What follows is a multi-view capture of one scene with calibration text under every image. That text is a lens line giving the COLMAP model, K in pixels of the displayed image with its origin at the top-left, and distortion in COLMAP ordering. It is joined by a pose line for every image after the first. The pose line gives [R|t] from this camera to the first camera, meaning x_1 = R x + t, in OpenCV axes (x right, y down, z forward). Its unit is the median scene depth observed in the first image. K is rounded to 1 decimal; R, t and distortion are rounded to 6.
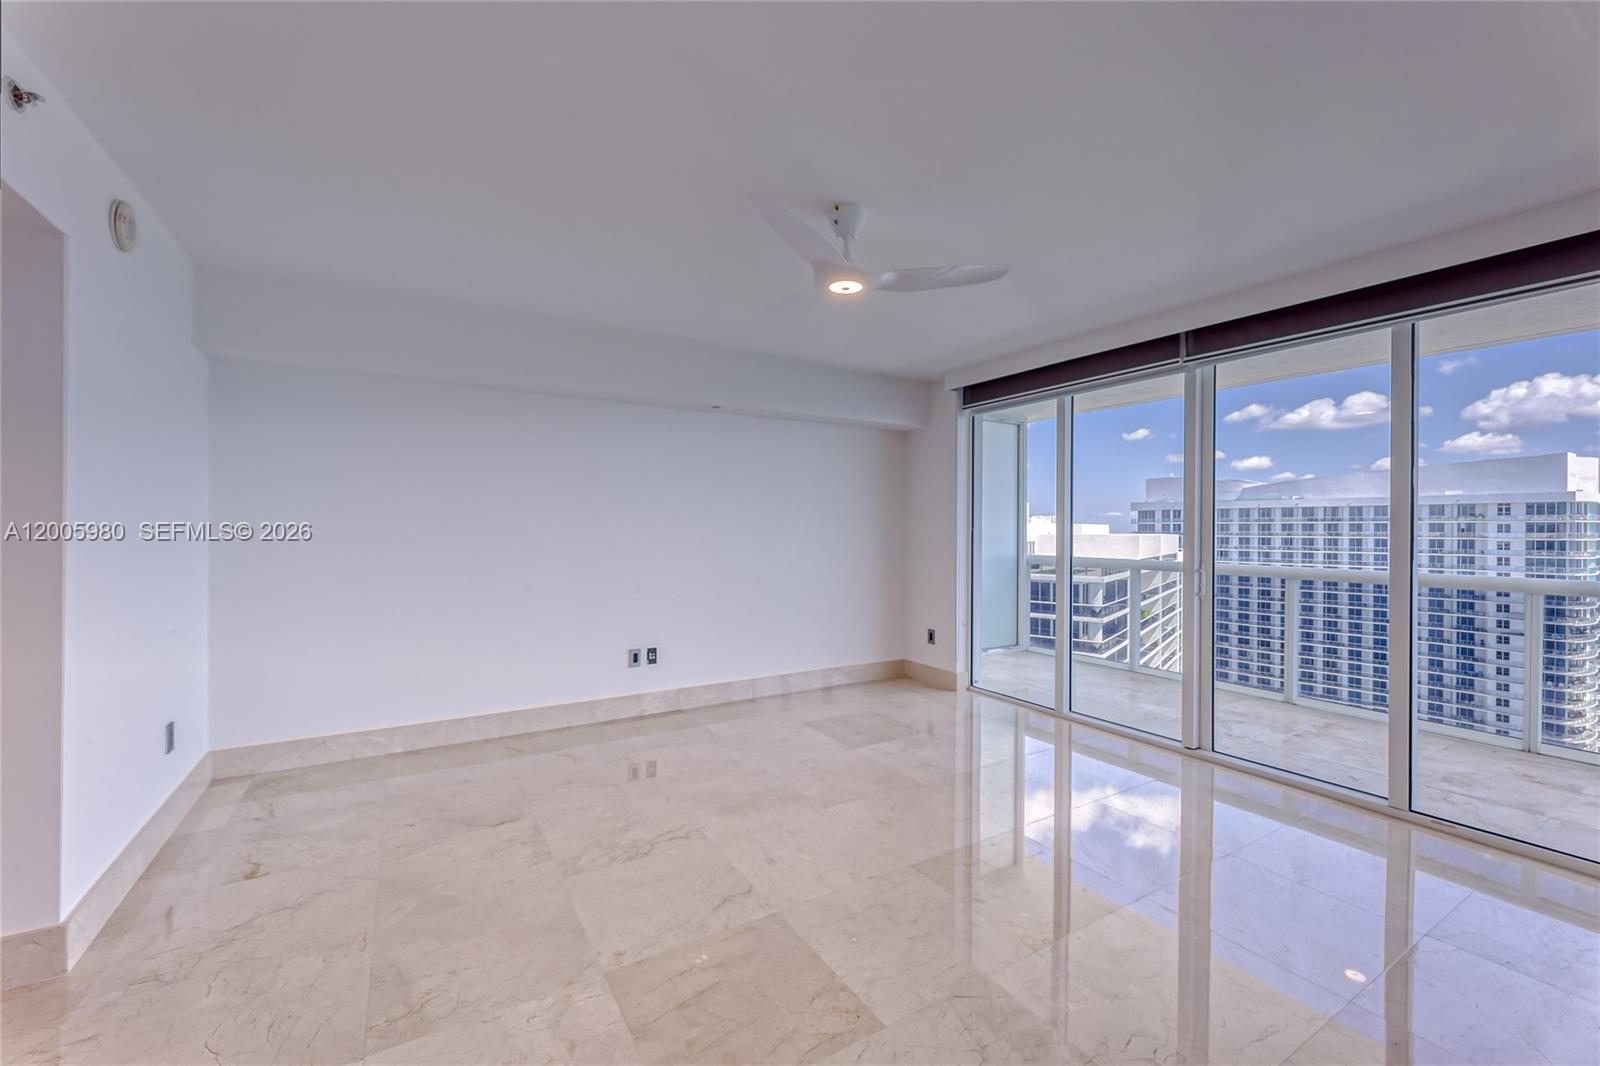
lens RADIAL K [[646.6, 0, 793.0], [0, 646.6, 520.0], [0, 0, 1]] dist [0.001579, -0.000129]
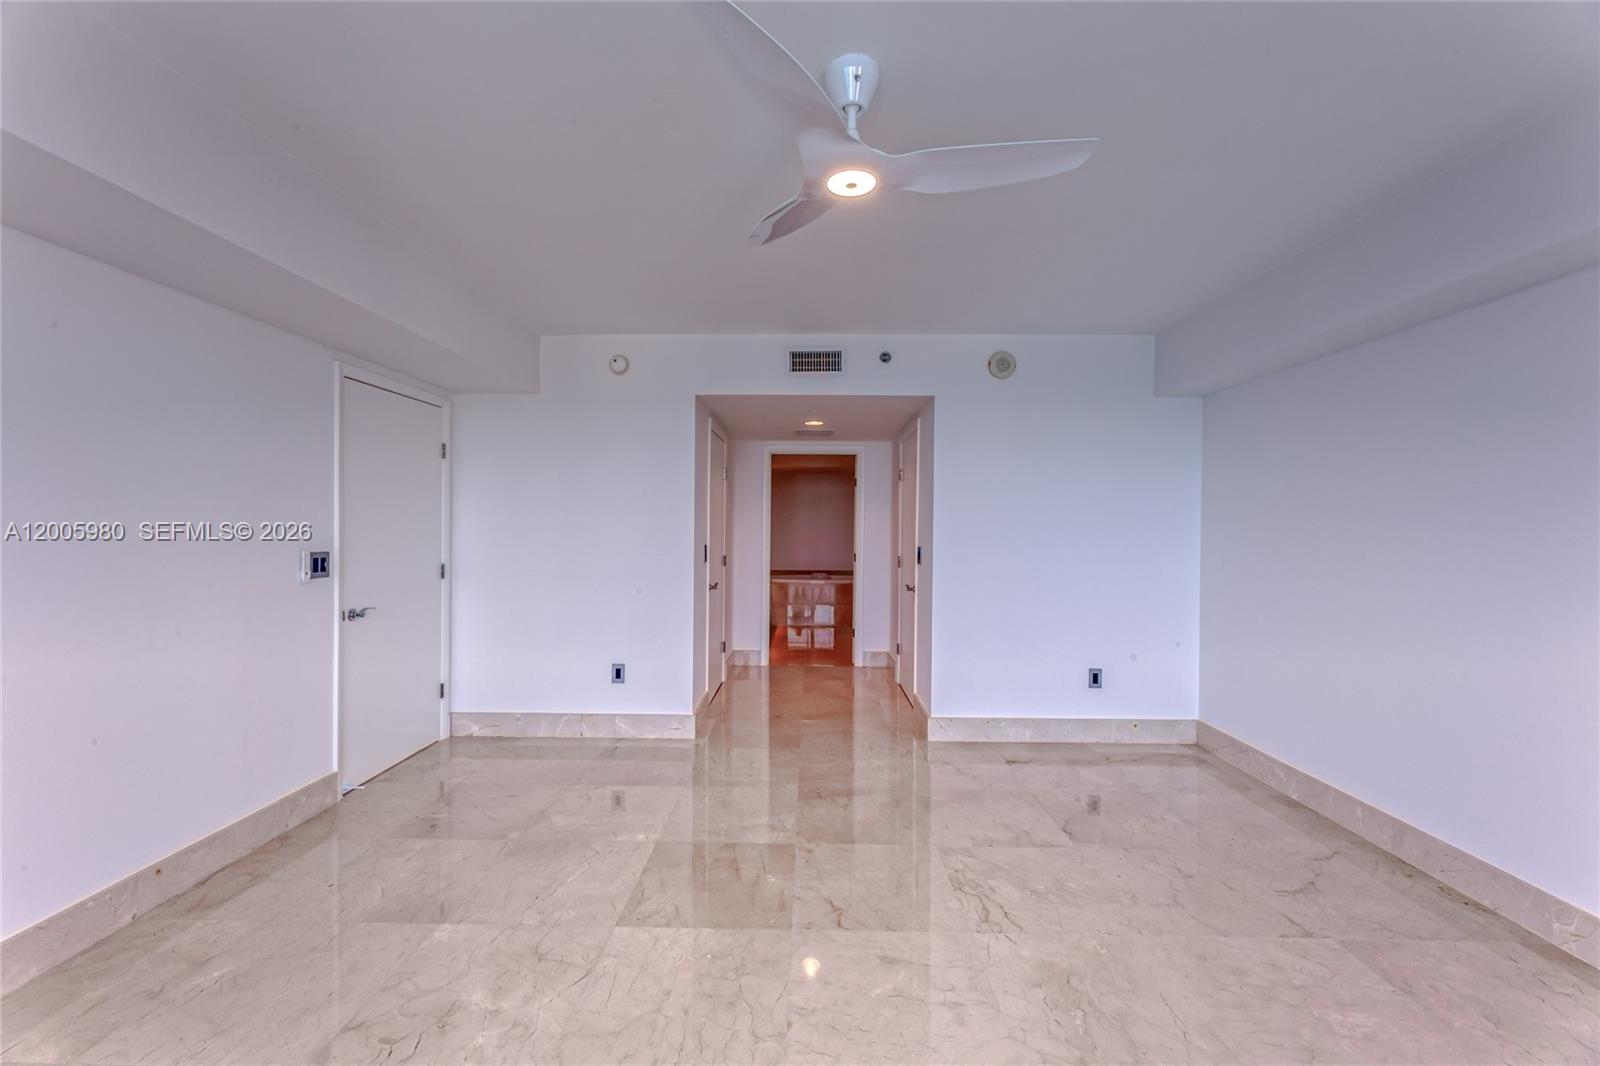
lens RADIAL K [[646.6, 0, 801.2], [0, 646.6, 535.1], [0, 0, 1]] dist [0.001579, -0.000129]
pose [[-0.526439, 0.000586, -0.850213, 0.667729], [-0.000095, 1.000000, 0.000748, 0.011917], [0.850213, 0.000475, -0.526439, 1.283468]]
